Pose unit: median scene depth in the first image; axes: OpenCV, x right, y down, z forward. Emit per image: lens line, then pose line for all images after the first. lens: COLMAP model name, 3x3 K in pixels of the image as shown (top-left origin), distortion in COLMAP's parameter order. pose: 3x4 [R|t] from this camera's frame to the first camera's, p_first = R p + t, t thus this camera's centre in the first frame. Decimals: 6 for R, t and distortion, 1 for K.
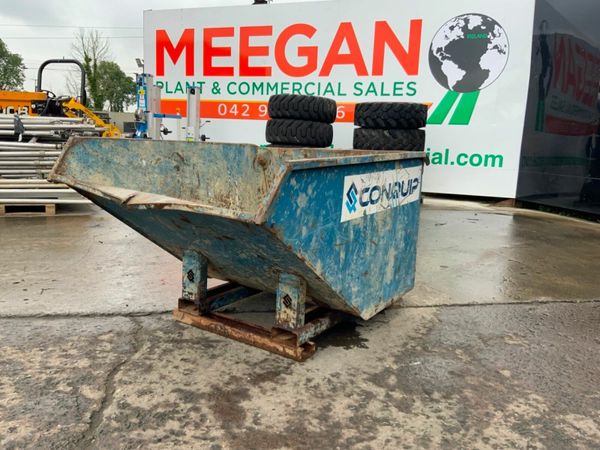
lens RADIAL K [[494.9, 0, 299.2], [0, 494.9, 220.8], [0, 0, 1]] dist [0.019204, -0.056233]
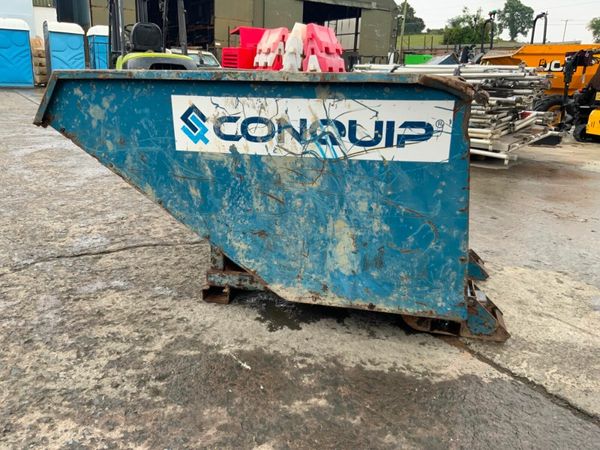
lens RADIAL K [[494.9, 0, 299.8], [0, 494.9, 228.8], [0, 0, 1]] dist [0.019204, -0.056233]
pose [[0.365760, 0.252197, -0.895889, 0.937687], [-0.176492, 0.963916, 0.199291, -0.072403], [0.913822, 0.085225, 0.397072, 0.826800]]
